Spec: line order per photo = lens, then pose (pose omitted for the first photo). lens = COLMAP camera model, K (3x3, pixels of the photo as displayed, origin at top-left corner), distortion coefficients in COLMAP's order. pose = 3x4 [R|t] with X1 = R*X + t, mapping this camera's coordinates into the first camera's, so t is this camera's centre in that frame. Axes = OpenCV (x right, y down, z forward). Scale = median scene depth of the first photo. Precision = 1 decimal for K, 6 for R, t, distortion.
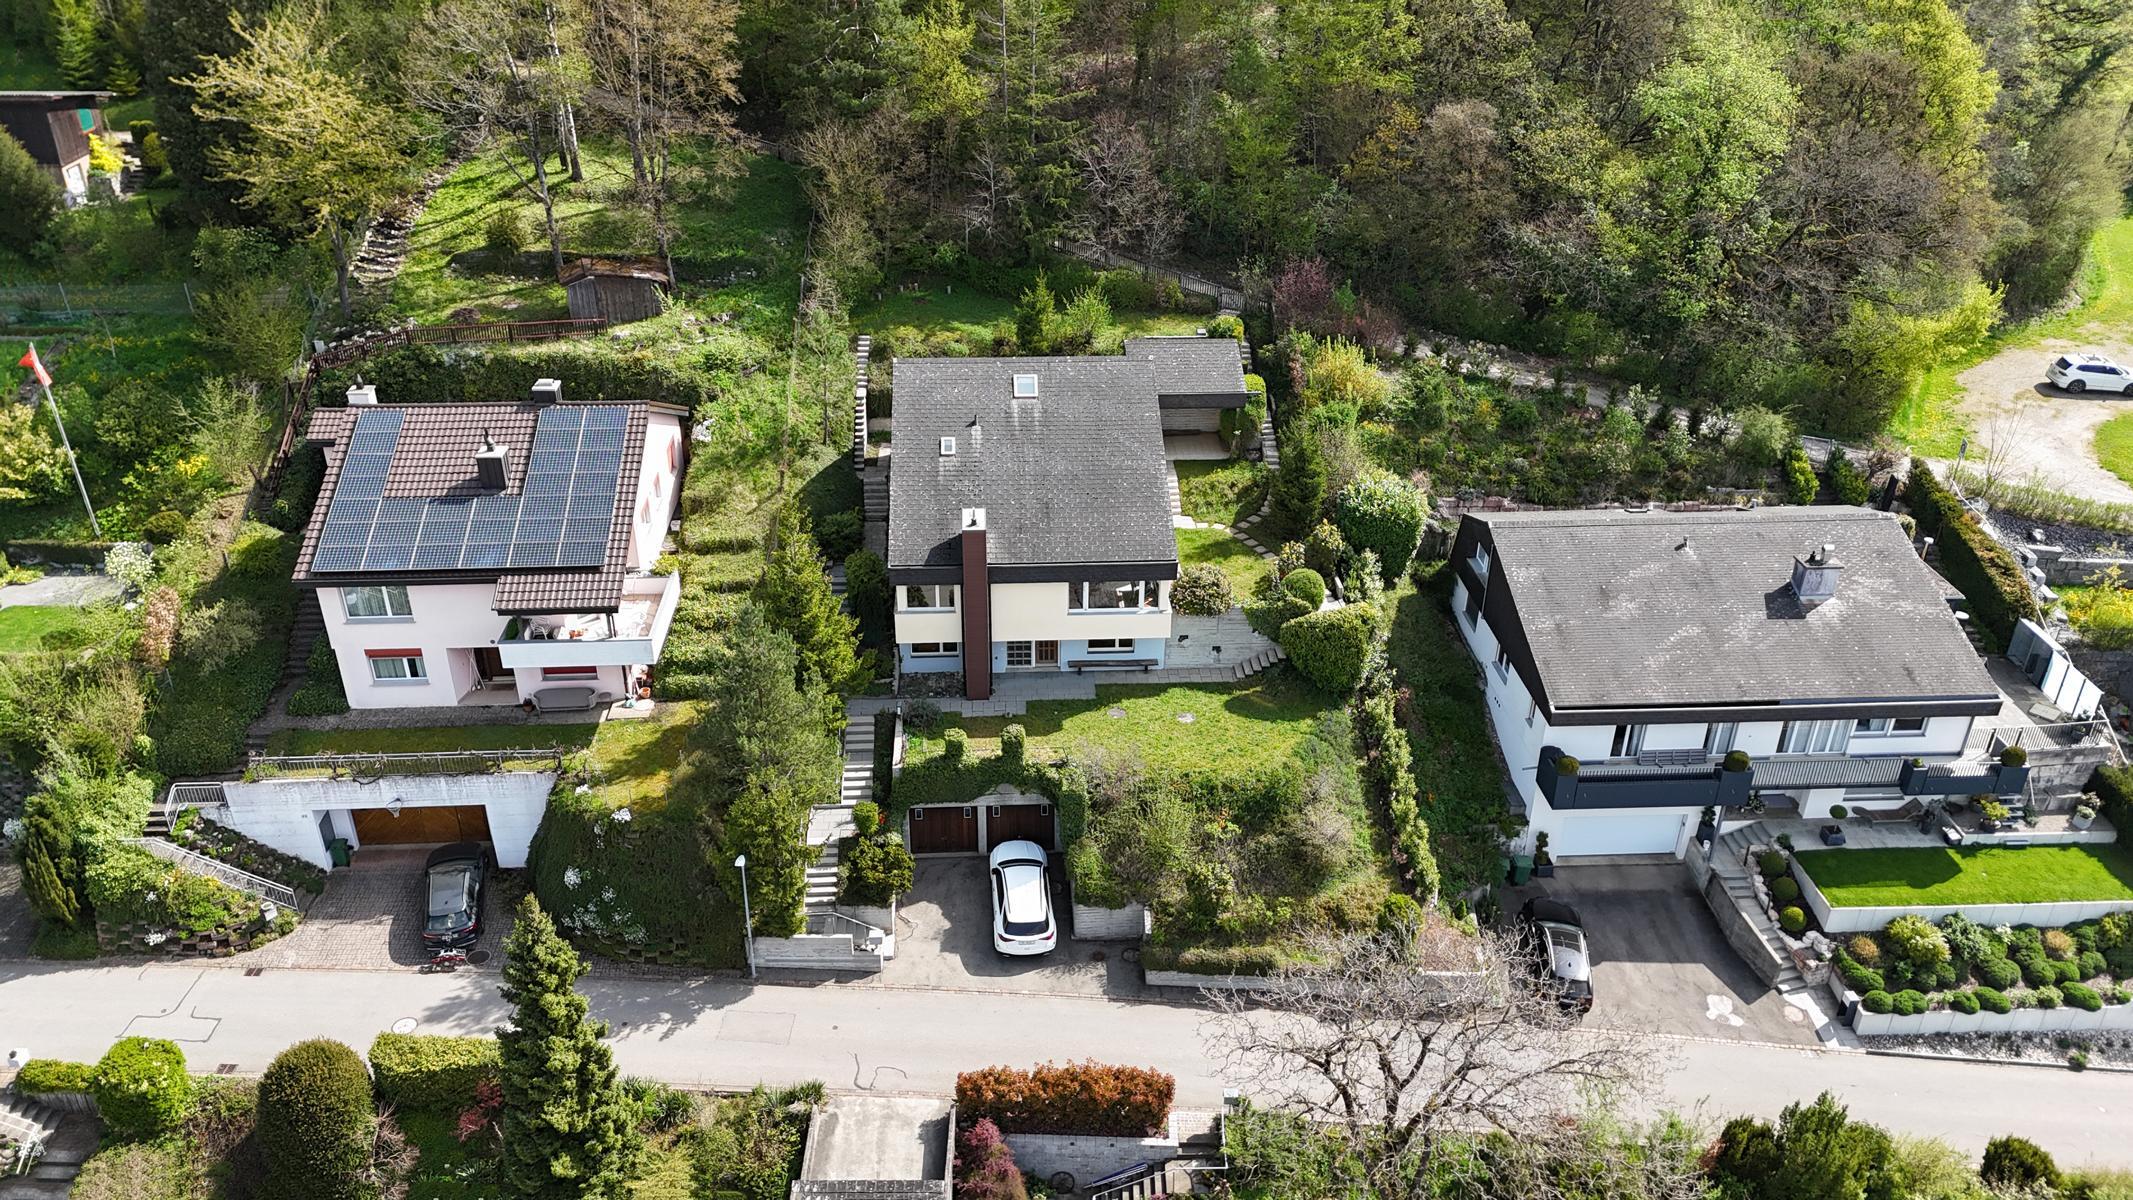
lens RADIAL K [[1591.0, 0, 1078.4], [0, 1591.0, 596.5], [0, 0, 1]] dist [0.039696, -0.051962]
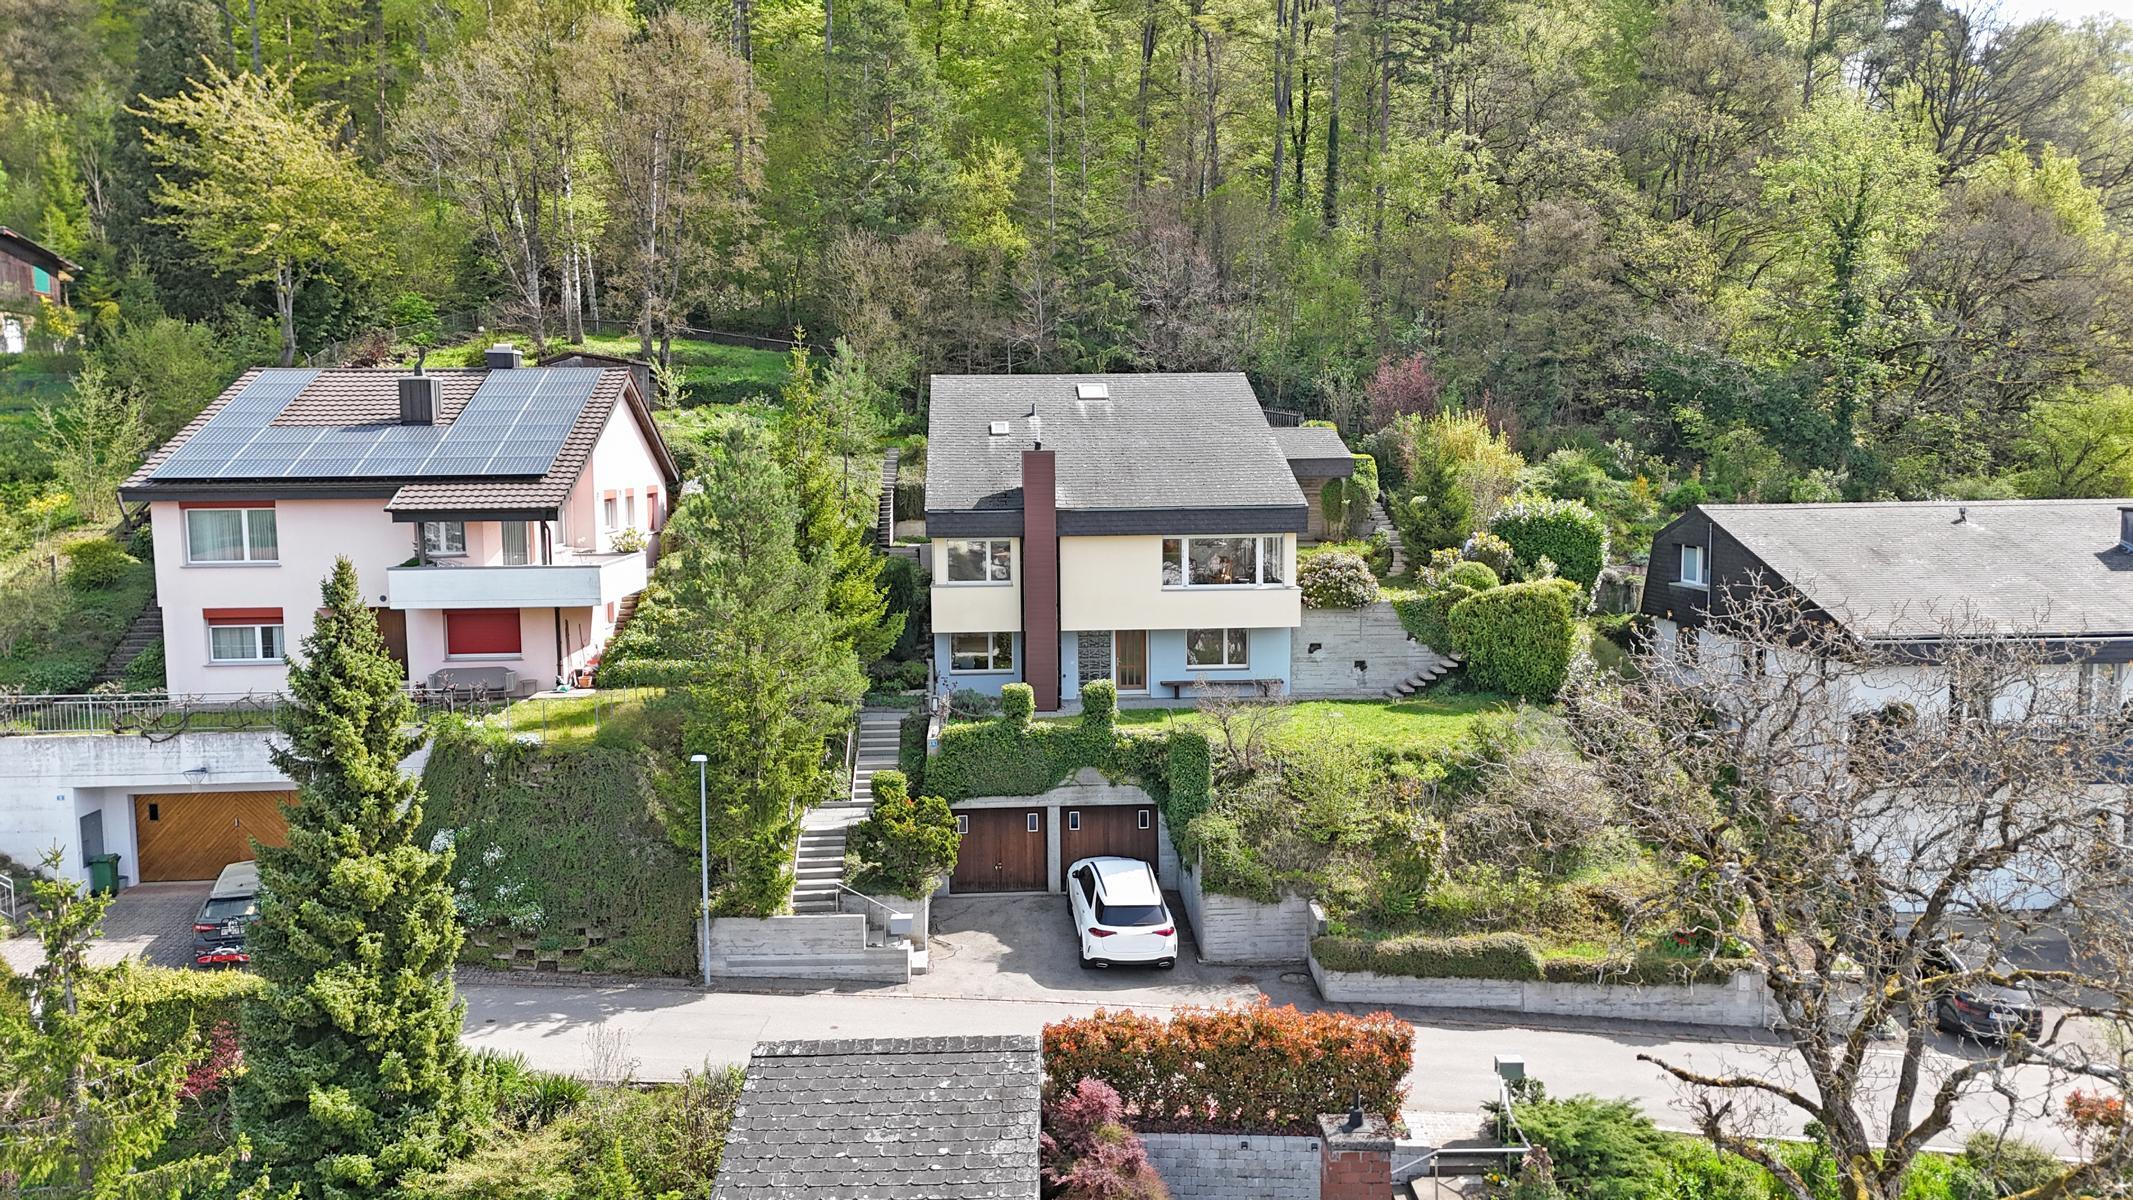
lens RADIAL K [[1578.4, 0, 1066.5], [0, 1578.4, 600.0], [0, 0, 1]] dist [0.056689, -0.046179]
pose [[0.999817, -0.018806, -0.003643, -0.051623], [0.015808, 0.917440, -0.397560, 0.325734], [0.010819, 0.397430, 0.917569, 0.337684]]
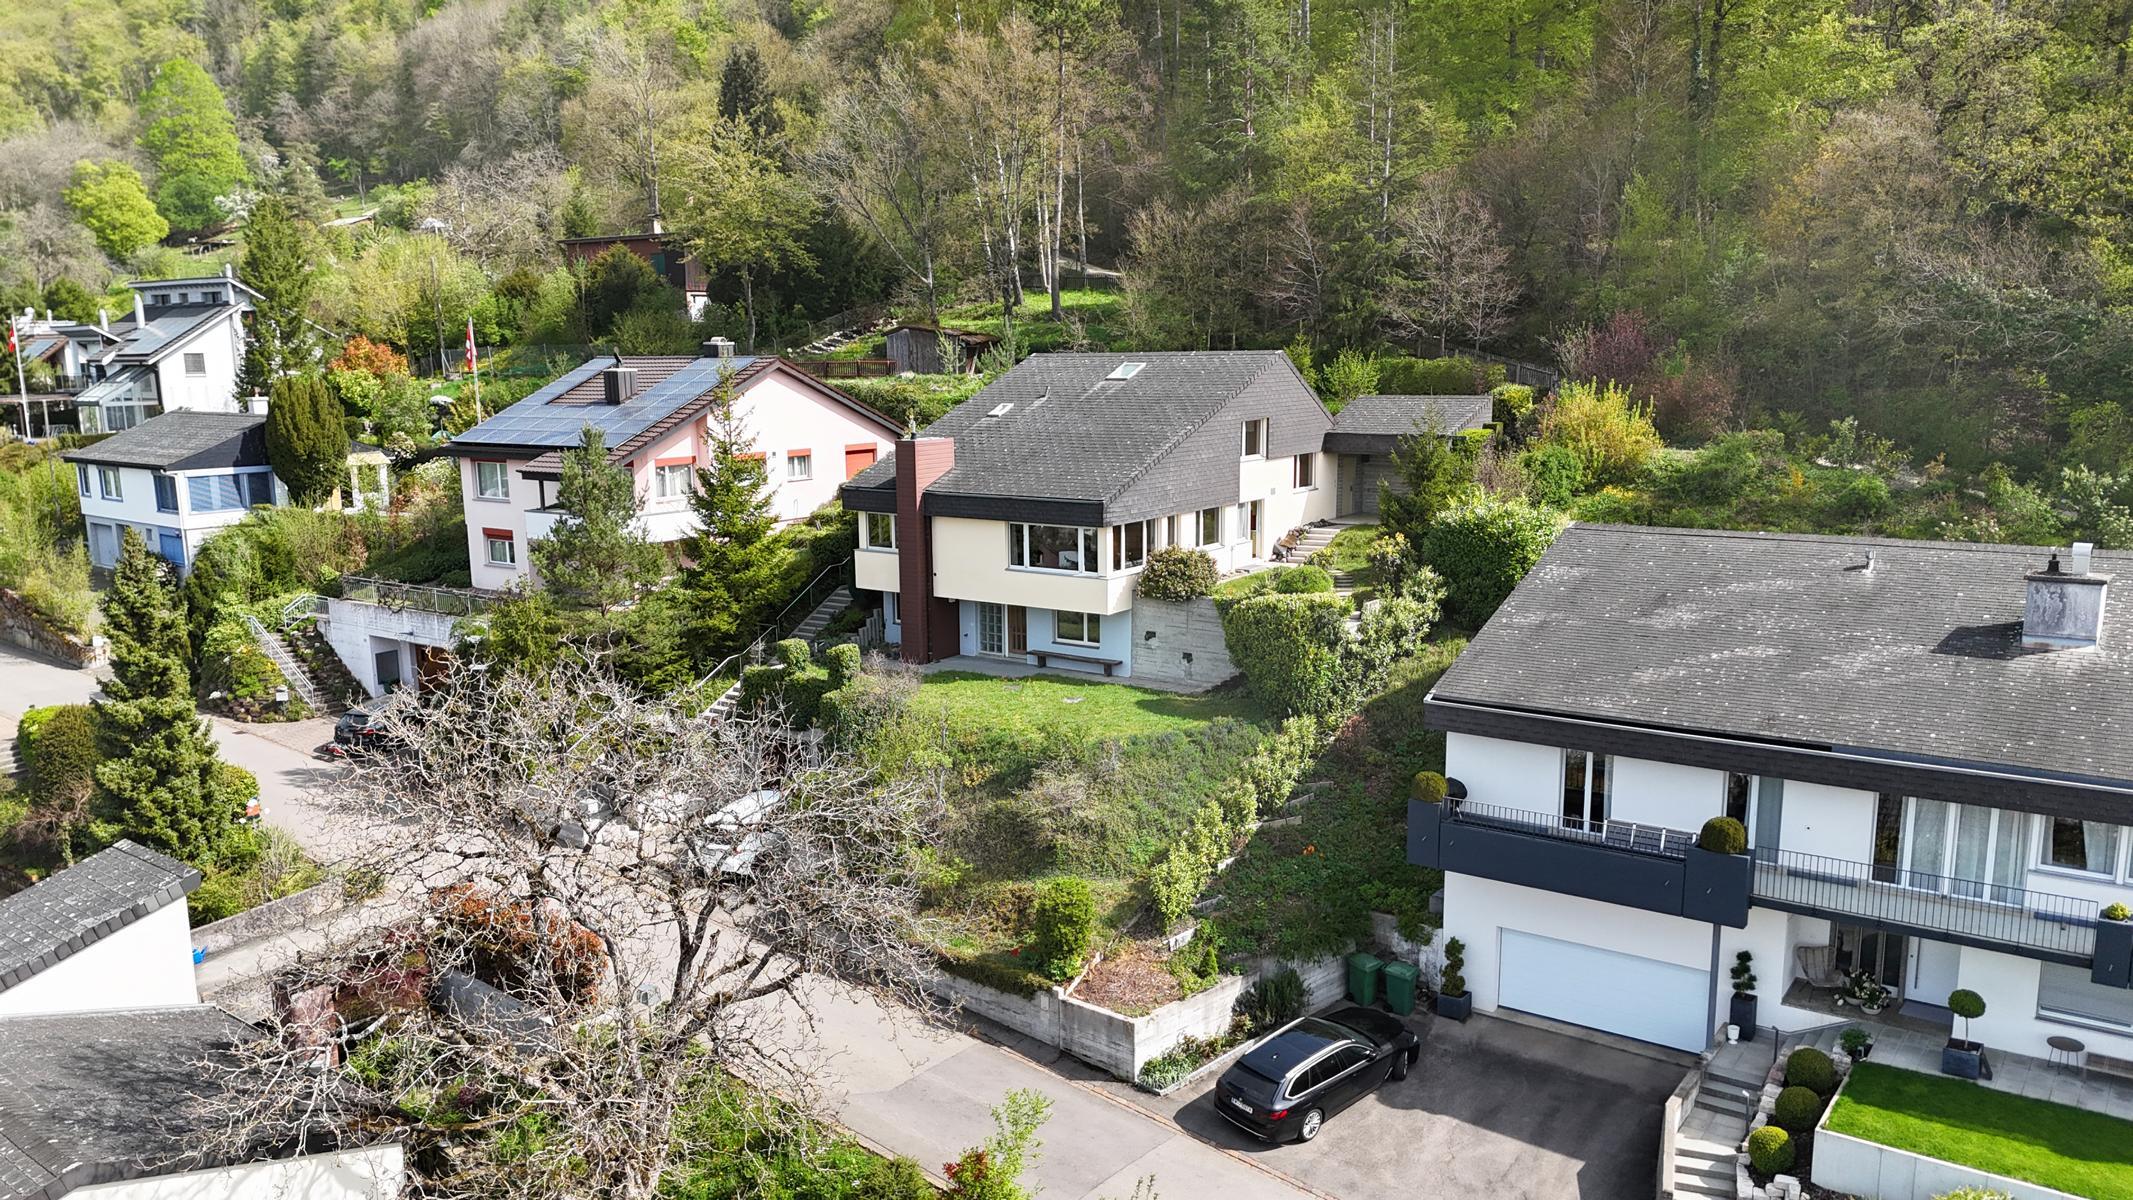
lens RADIAL K [[1623.8, 0, 1065.4], [0, 1623.8, 671.3], [0, 0, 1]] dist [0.041080, -0.051178]
pose [[0.761067, 0.107475, -0.639708, 0.590633], [-0.289065, 0.939039, -0.186139, 0.219679], [0.580705, 0.326581, 0.745739, 0.428870]]
